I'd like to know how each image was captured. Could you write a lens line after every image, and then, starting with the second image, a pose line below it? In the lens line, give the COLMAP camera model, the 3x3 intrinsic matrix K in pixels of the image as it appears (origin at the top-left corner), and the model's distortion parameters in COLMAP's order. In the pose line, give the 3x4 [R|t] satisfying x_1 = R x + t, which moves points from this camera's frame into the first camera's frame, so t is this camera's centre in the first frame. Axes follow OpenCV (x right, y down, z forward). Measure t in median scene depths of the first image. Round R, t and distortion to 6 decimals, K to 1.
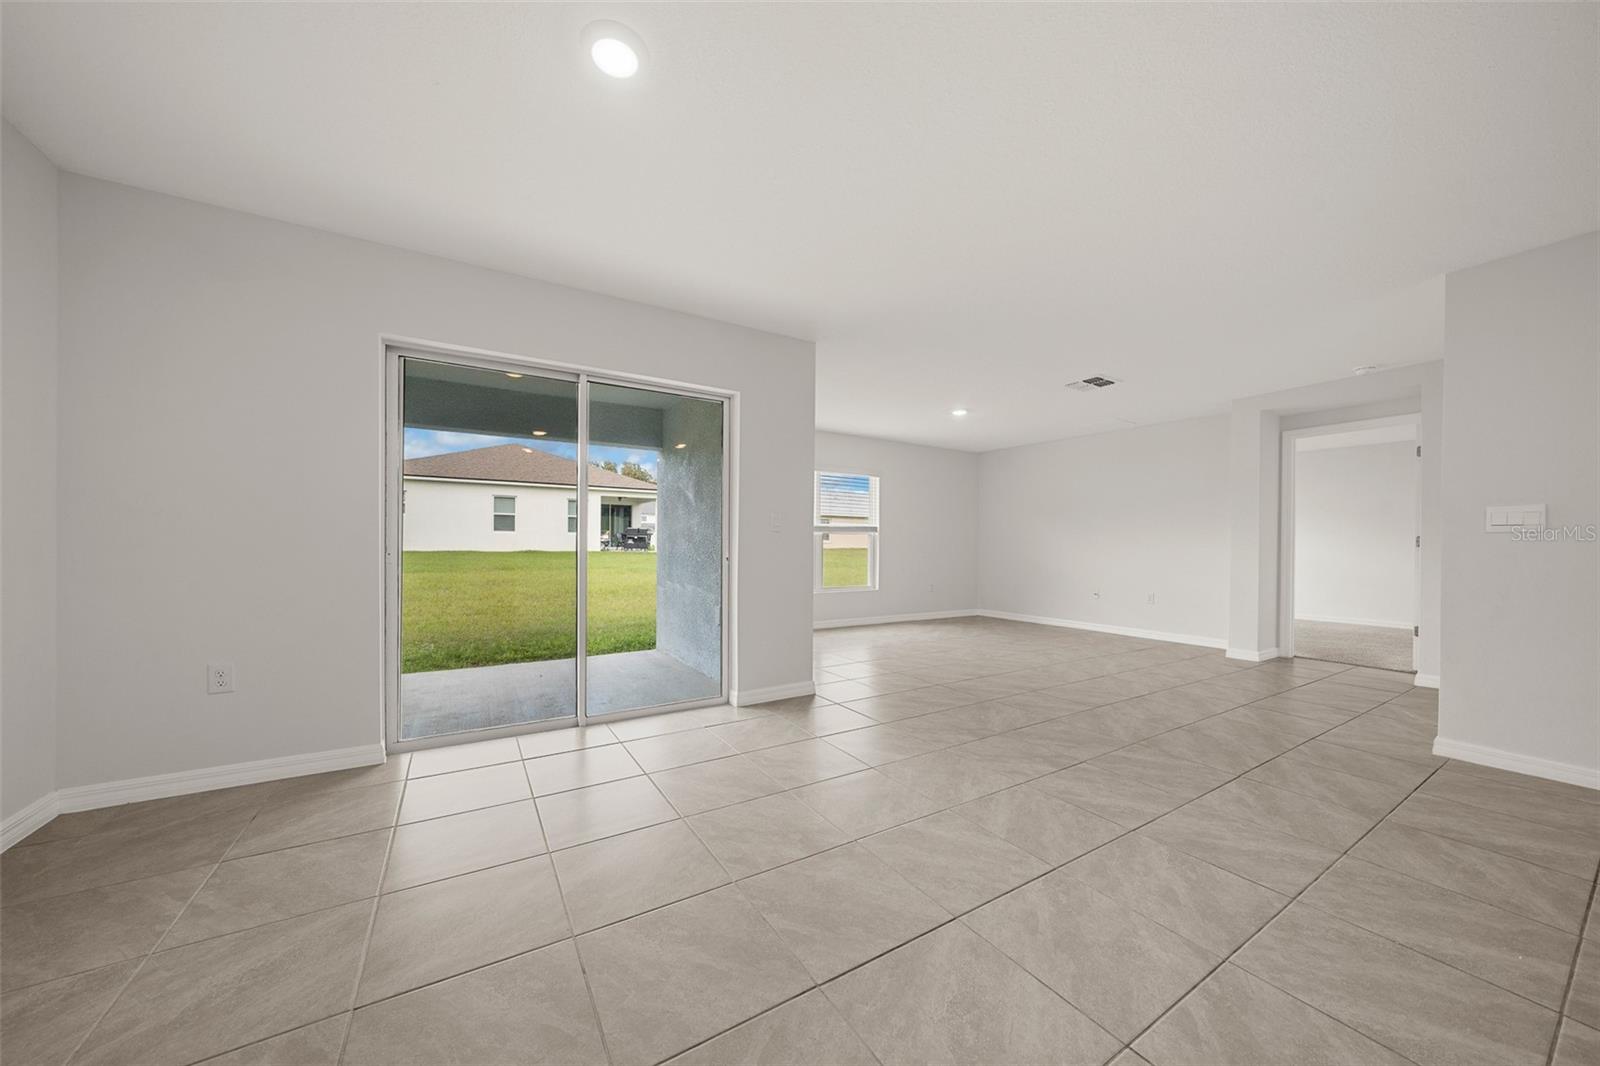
lens RADIAL K [[551.9, 0, 801.4], [0, 551.9, 534.6], [0, 0, 1]] dist [-0.008491, -0.000171]
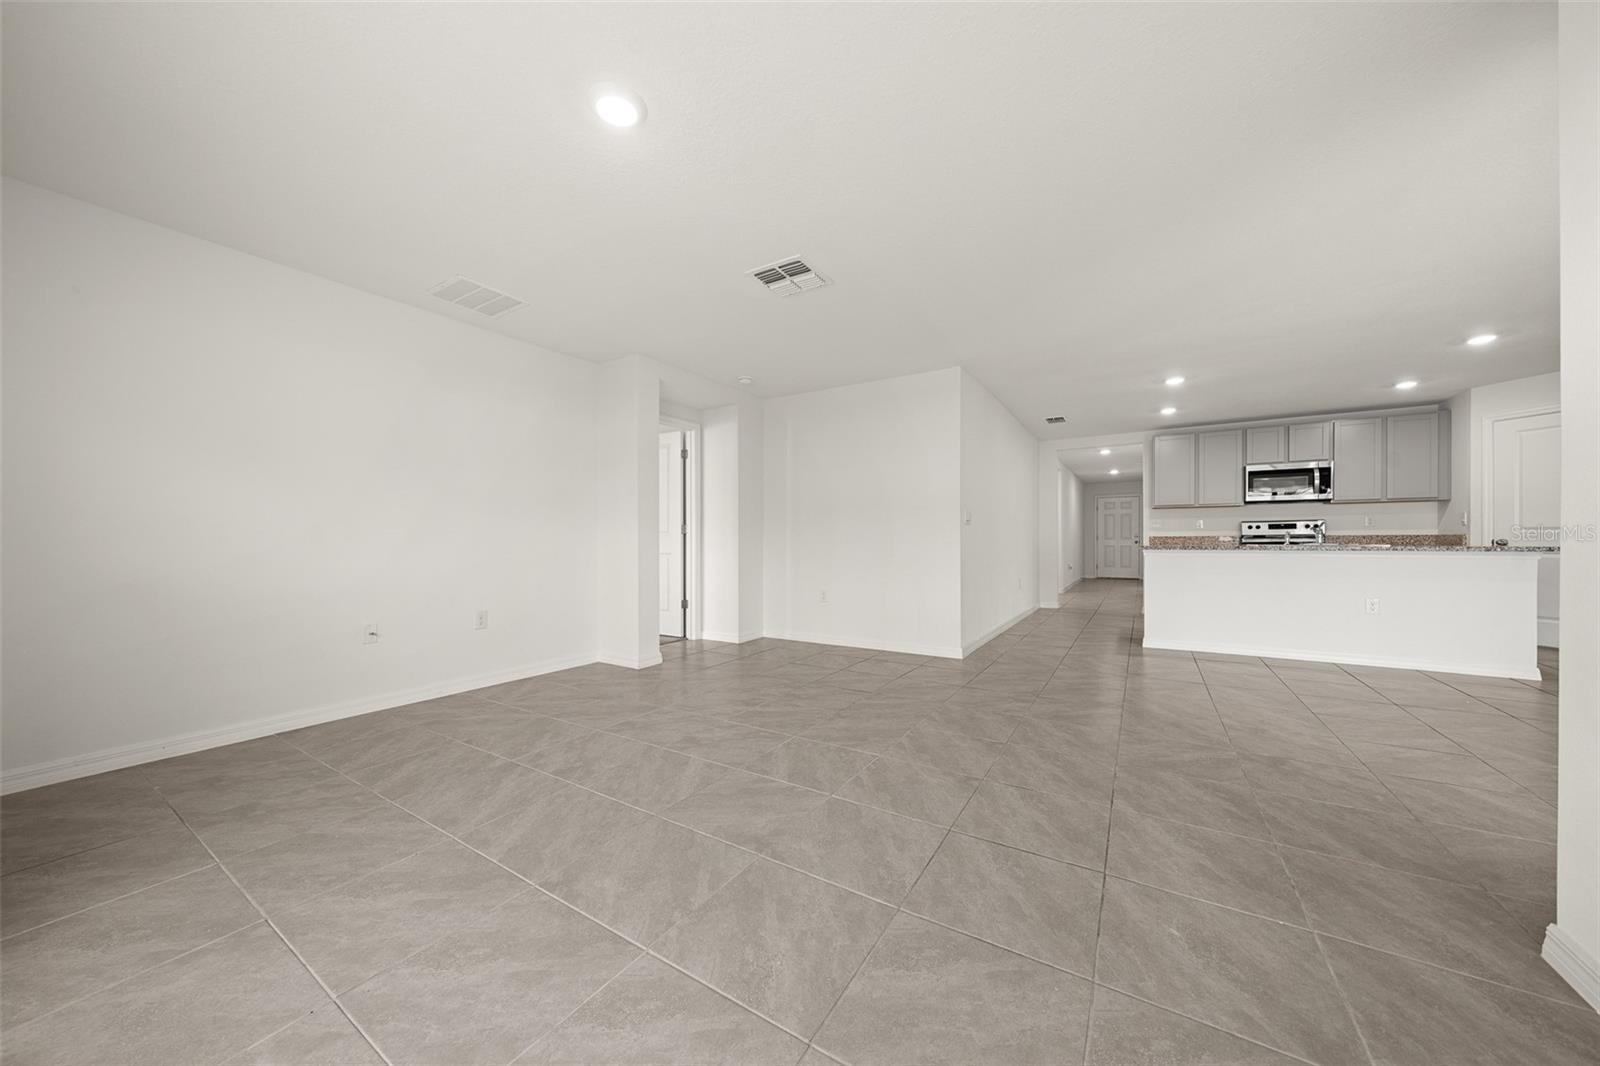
lens RADIAL K [[546.4, 0, 800.0], [0, 546.4, 539.8], [0, 0, 1]] dist [-0.006307, 0.000233]
pose [[-0.437136, -0.006238, 0.899374, -0.116113], [-0.016757, 0.999859, -0.001210, 0.069043], [-0.899239, -0.015599, -0.437179, 2.591295]]
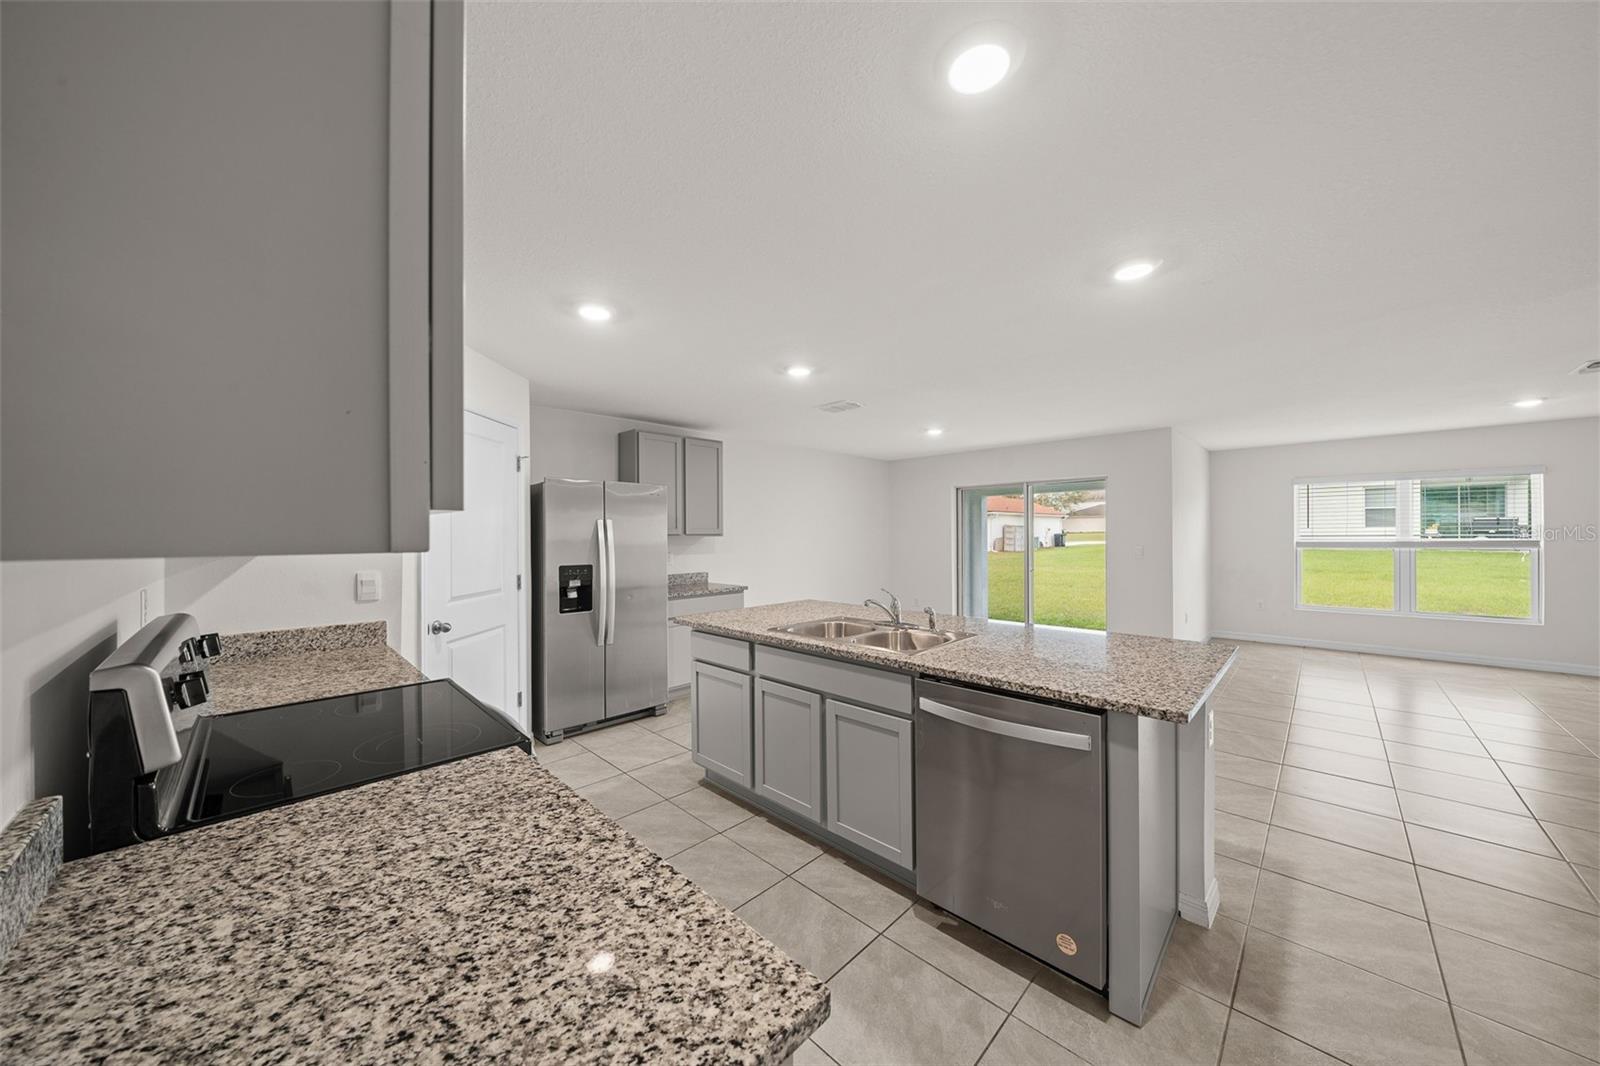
lens RADIAL K [[541.9, 0, 797.5], [0, 541.9, 535.7], [0, 0, 1]] dist [-0.006447, 0.000151]
pose [[0.236257, -0.008221, -0.971656, 1.938770], [0.026057, 0.999658, -0.002122, -0.147140], [0.971341, -0.024817, 0.236390, -0.455064]]
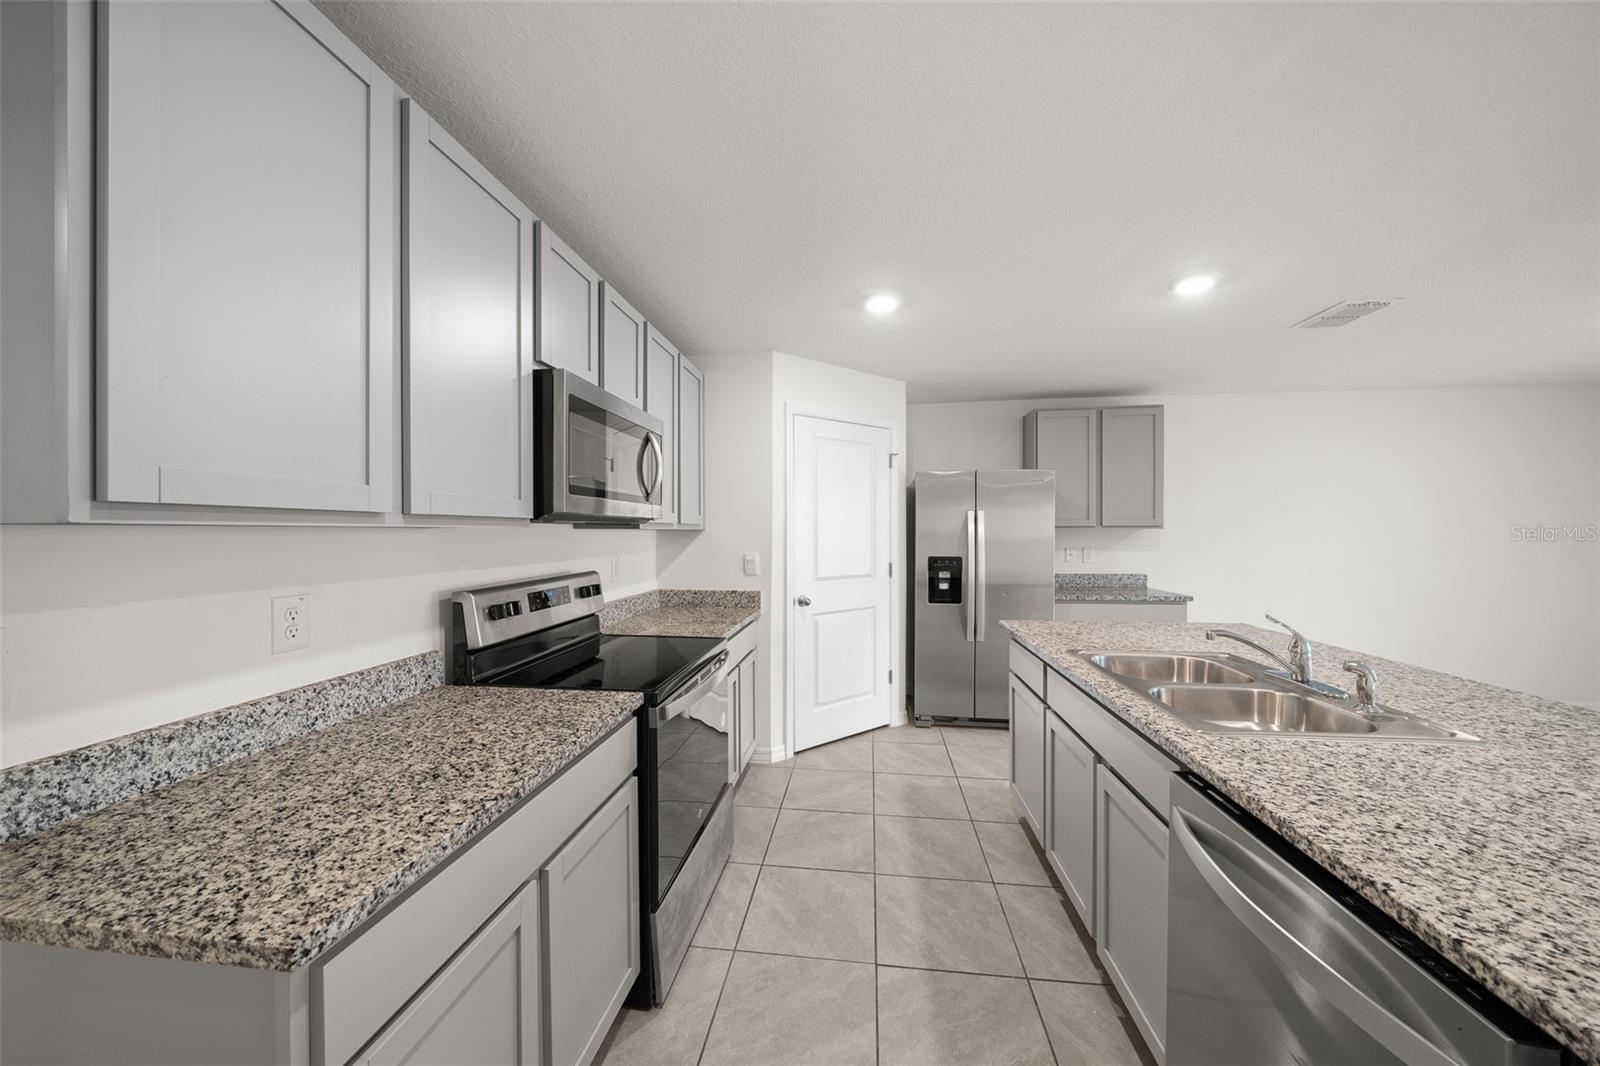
lens RADIAL K [[541.9, 0, 797.5], [0, 541.9, 535.7], [0, 0, 1]] dist [-0.006447, 0.000151]
pose [[-0.630599, -0.000218, -0.776109, 1.748208], [0.012073, 0.999876, -0.010090, -0.131804], [0.776015, -0.015733, -0.630519, -0.033720]]
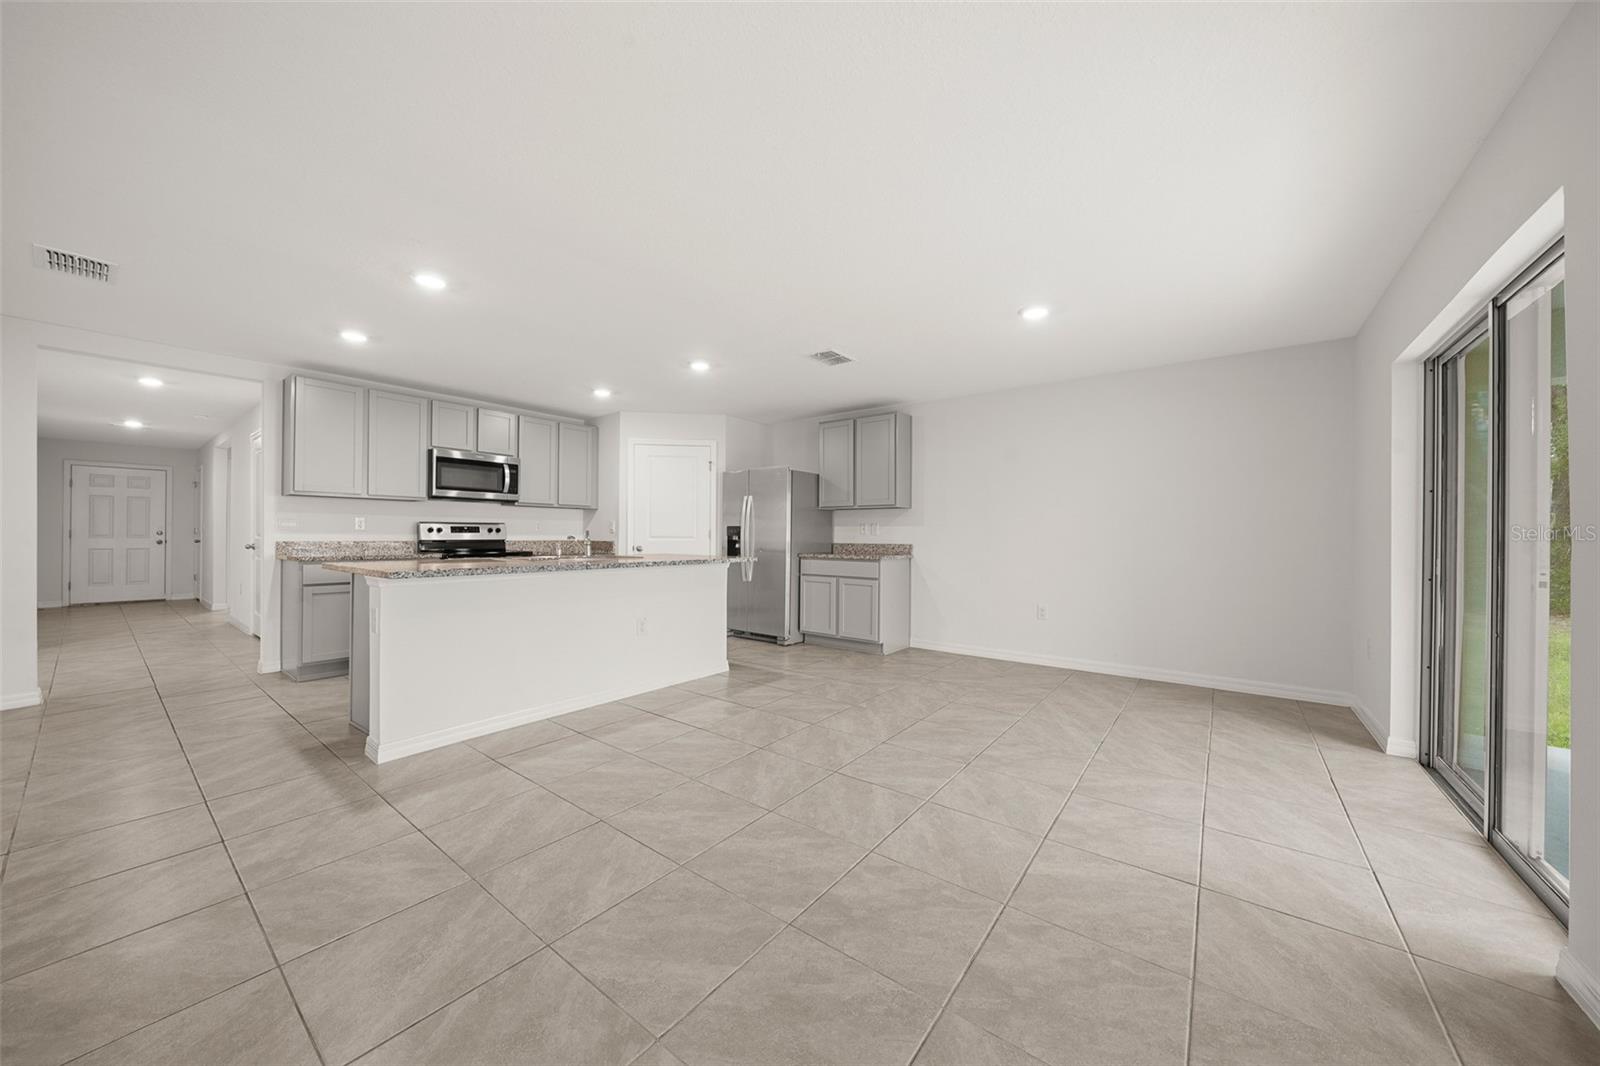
lens RADIAL K [[551.9, 0, 801.4], [0, 551.9, 534.6], [0, 0, 1]] dist [-0.008491, -0.000171]
pose [[-0.934478, -0.015245, -0.355694, 0.824908], [-0.008840, 0.999768, -0.019627, 0.007974], [0.355911, -0.015197, -0.934396, 1.796080]]
